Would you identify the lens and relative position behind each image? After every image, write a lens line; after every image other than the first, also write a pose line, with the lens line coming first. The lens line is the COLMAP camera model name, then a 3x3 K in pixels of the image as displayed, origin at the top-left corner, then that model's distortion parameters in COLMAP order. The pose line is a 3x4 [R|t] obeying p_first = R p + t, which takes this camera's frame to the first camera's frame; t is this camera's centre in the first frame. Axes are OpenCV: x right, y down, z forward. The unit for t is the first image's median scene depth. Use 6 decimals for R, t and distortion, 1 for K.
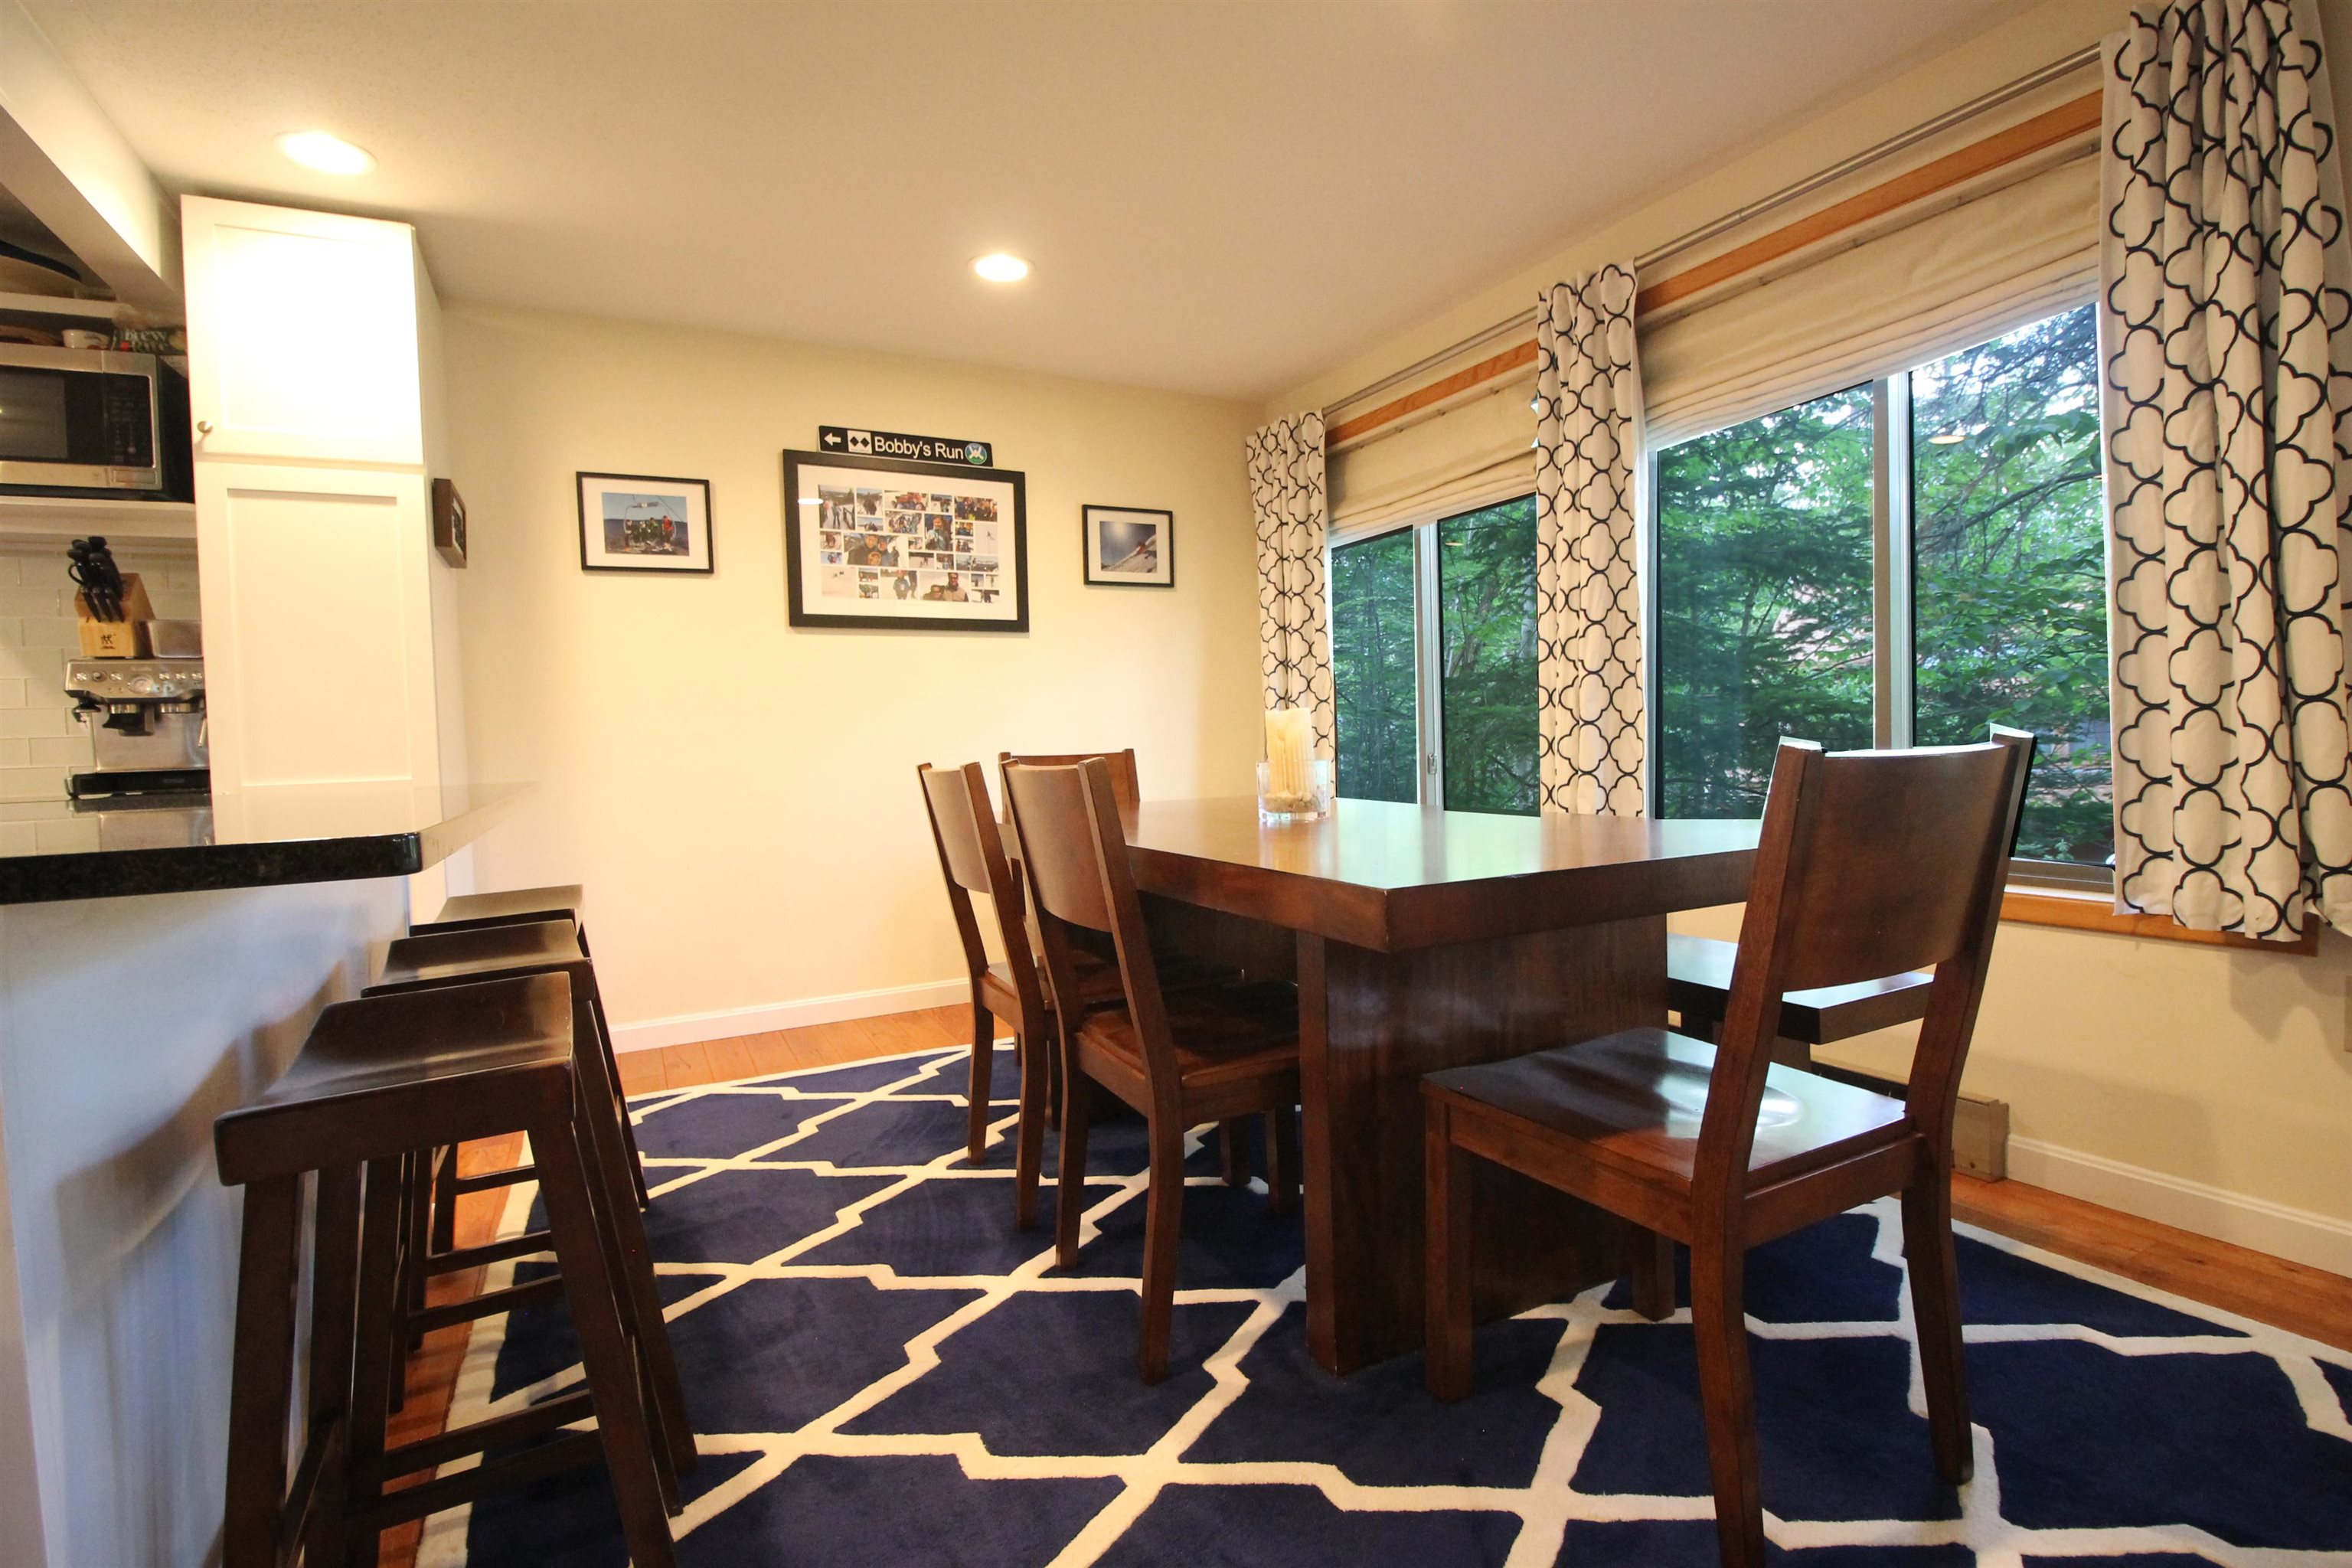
lens RADIAL K [[1071.6, 0, 1174.5], [0, 1071.6, 770.5], [0, 0, 1]] dist [0.000382, -0.014346]
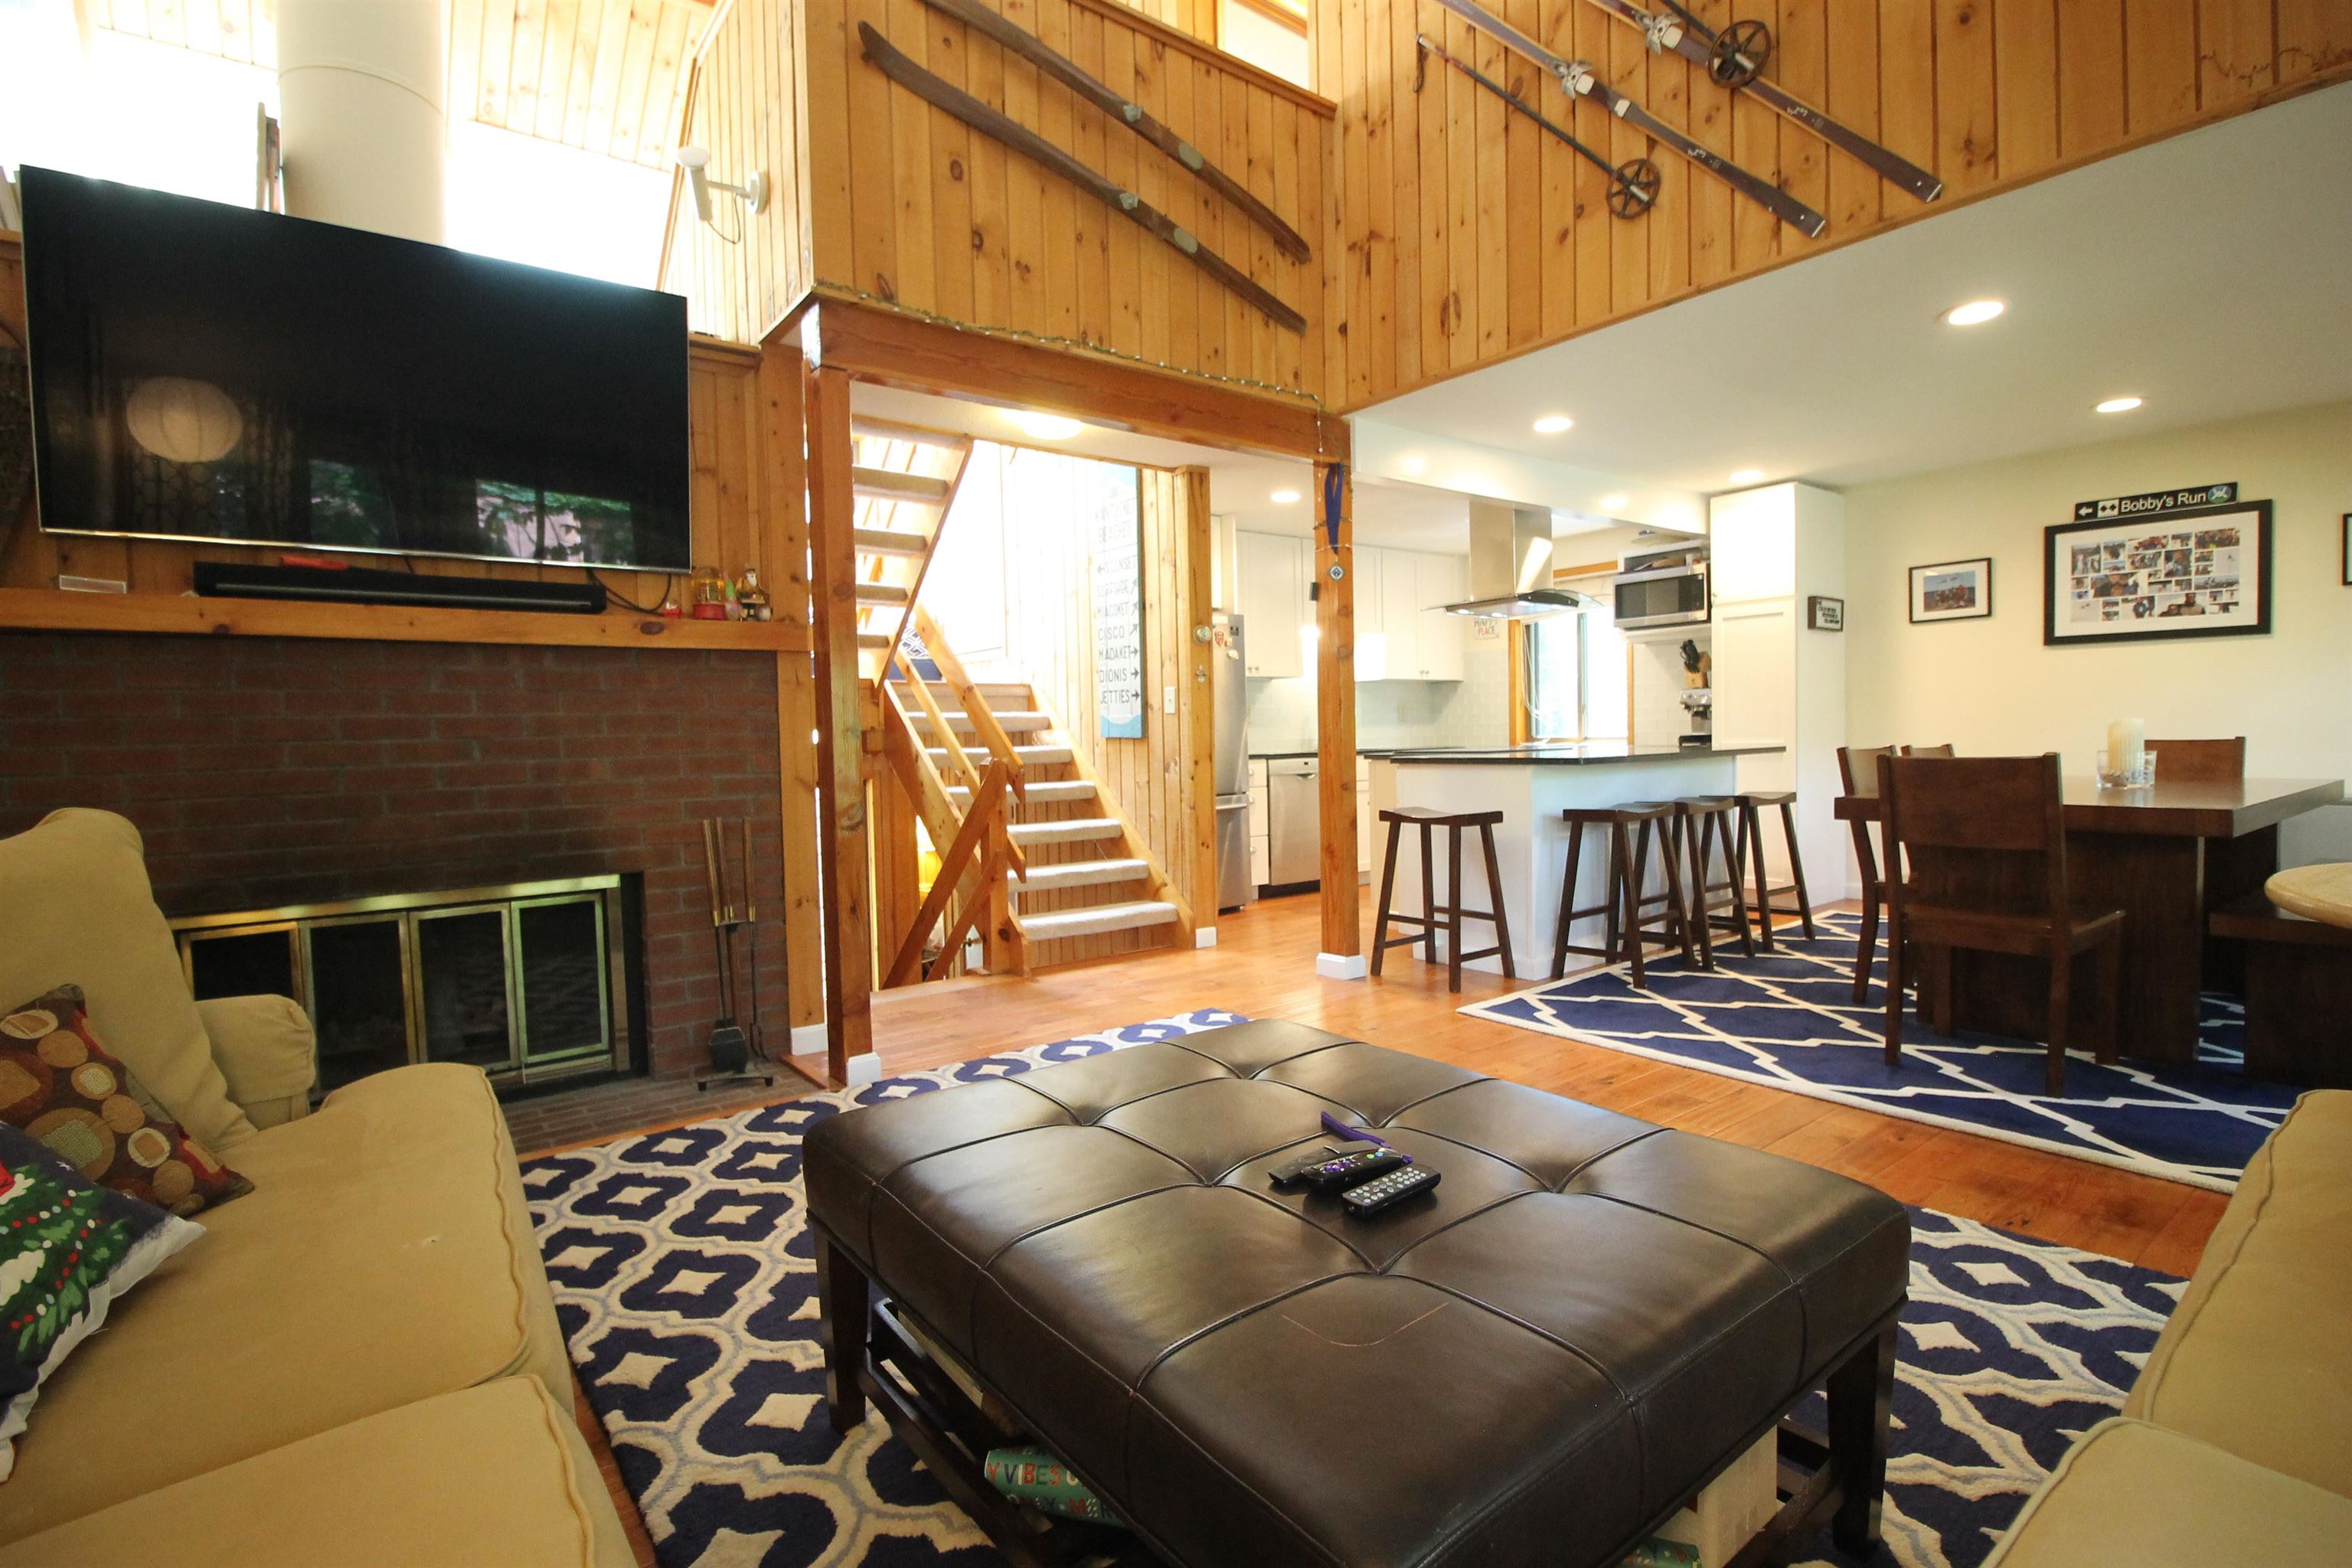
lens RADIAL K [[1104.0, 0, 1193.8], [0, 1104.0, 779.1], [0, 0, 1]] dist [-0.001036, -0.012429]
pose [[0.193549, 0.063013, -0.979065, 0.891597], [-0.016332, 0.998004, 0.061003, -0.023732], [0.980955, 0.004183, 0.194192, -0.437385]]
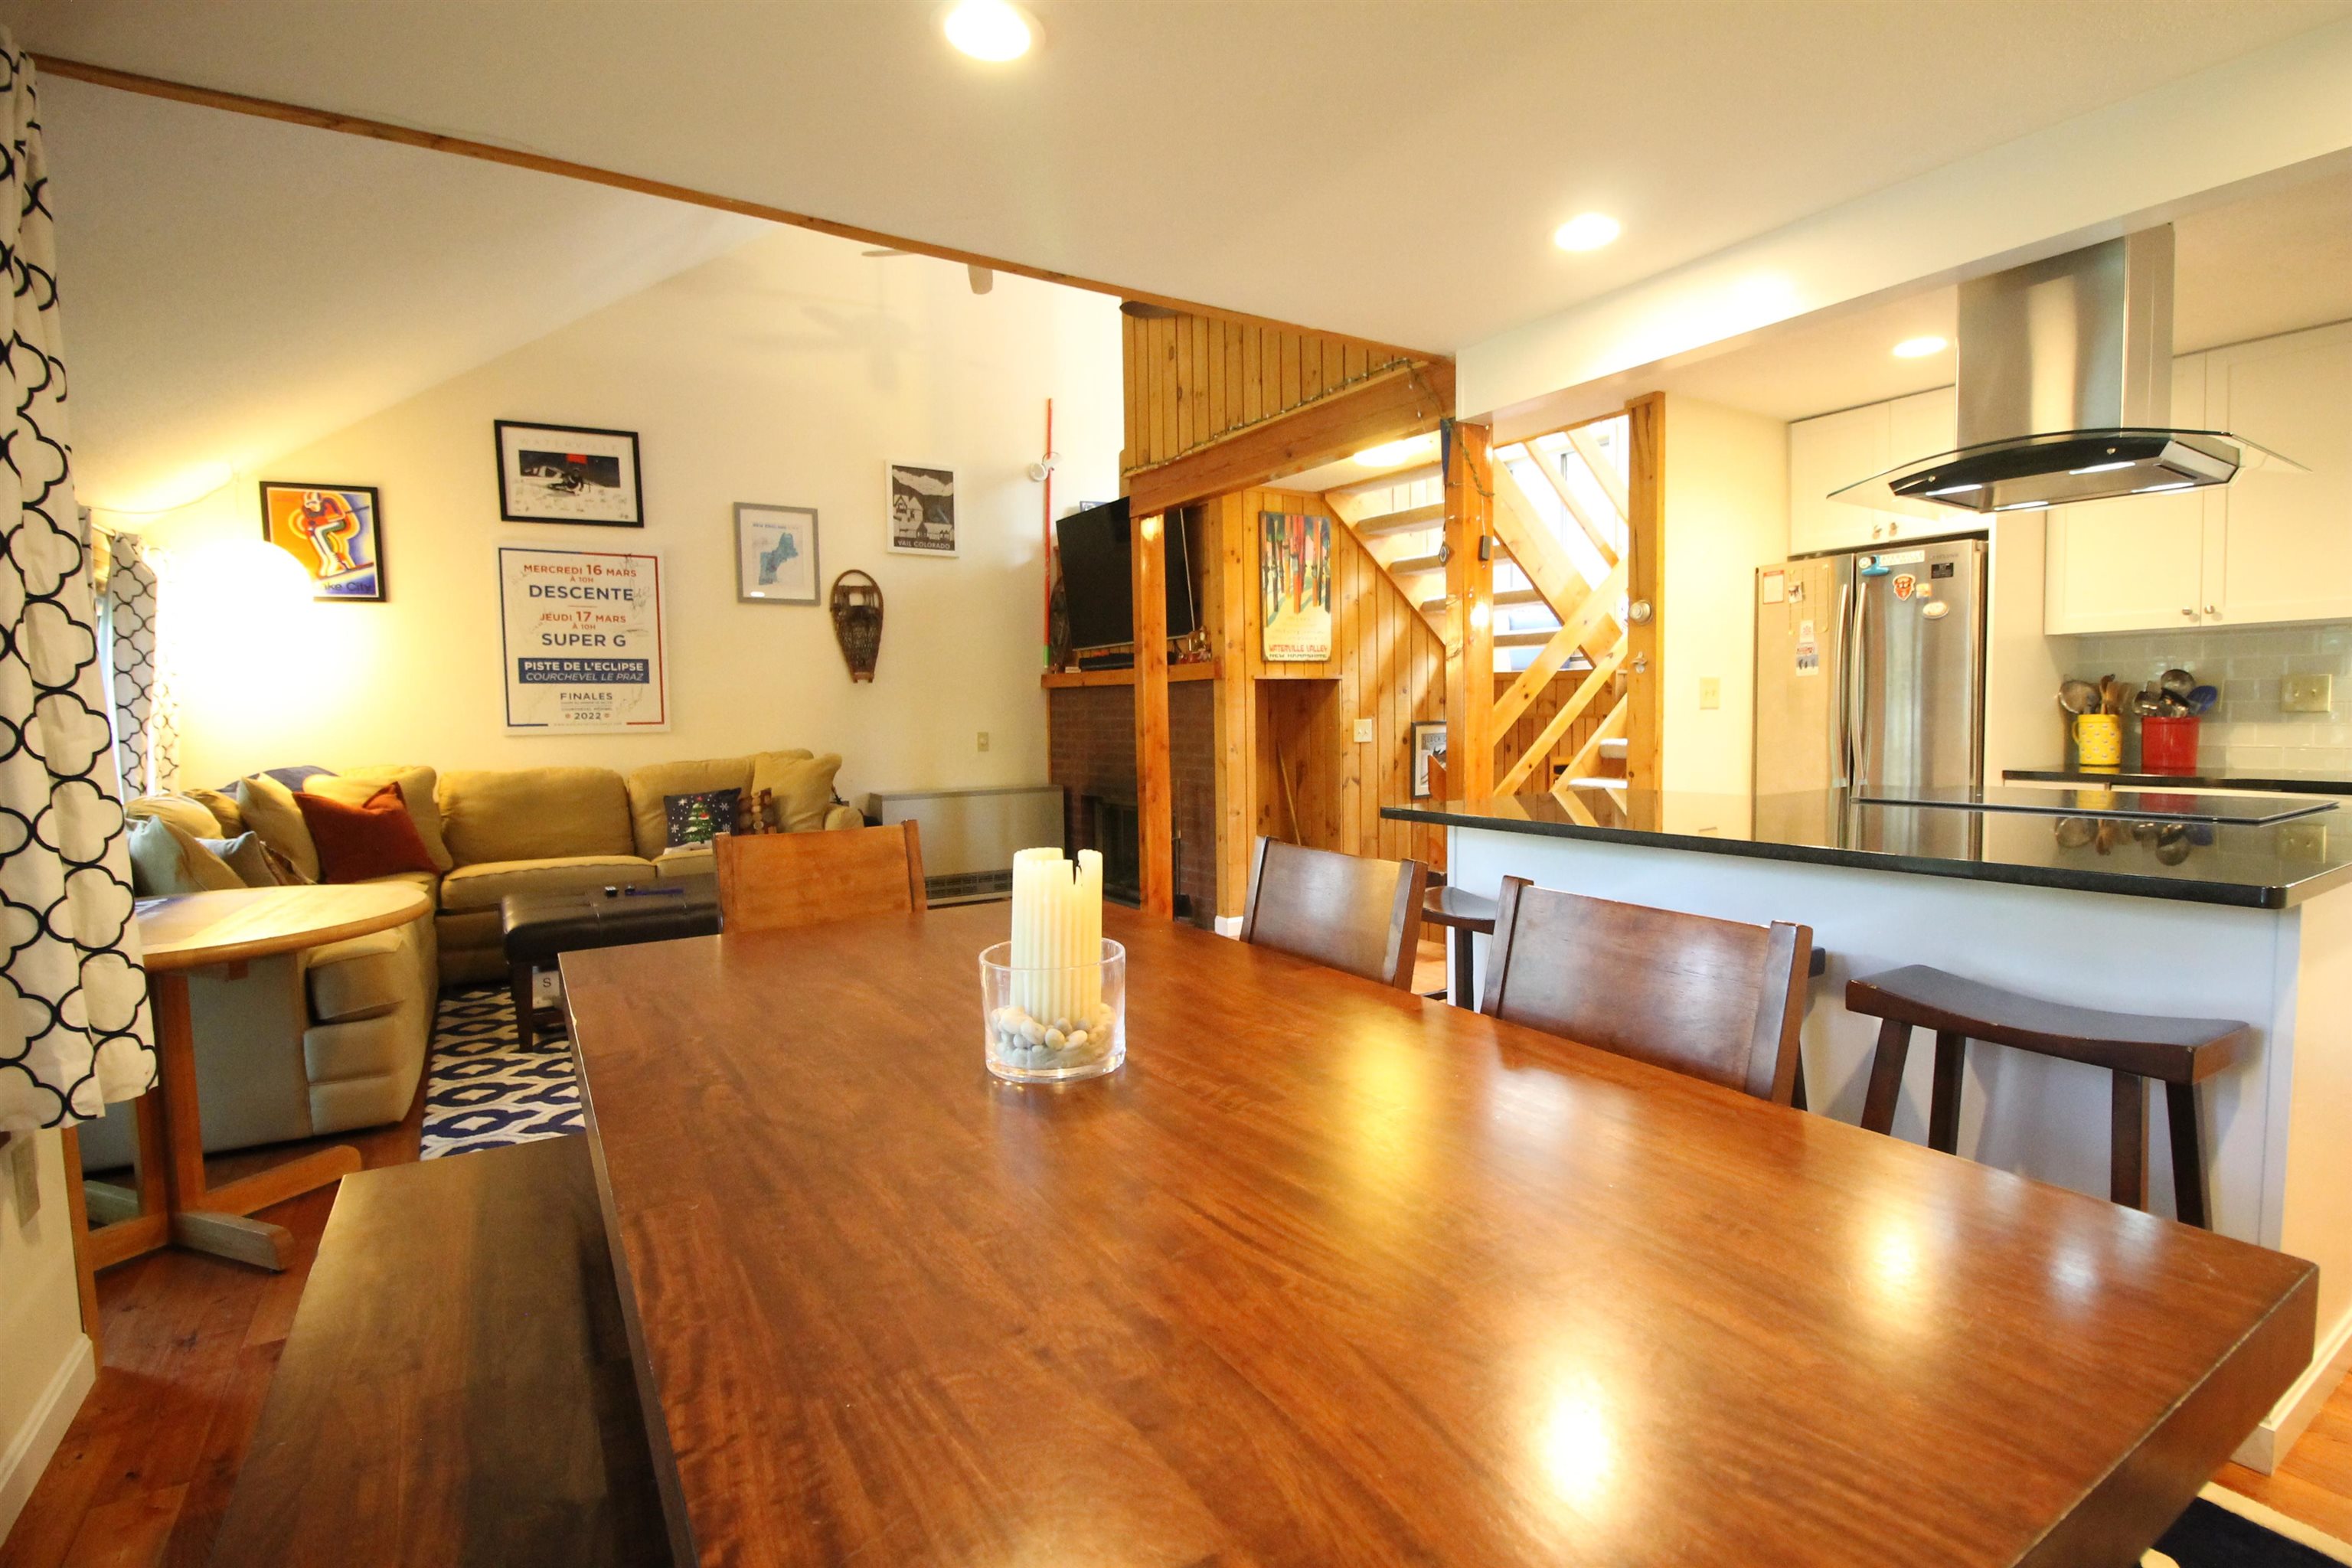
lens RADIAL K [[1104.0, 0, 1193.8], [0, 1104.0, 779.1], [0, 0, 1]] dist [-0.001036, -0.012429]
pose [[-0.994316, 0.050368, -0.093805, 0.048903], [0.041210, 0.994419, 0.097122, -0.082068], [0.098173, 0.092705, -0.990842, 0.929460]]
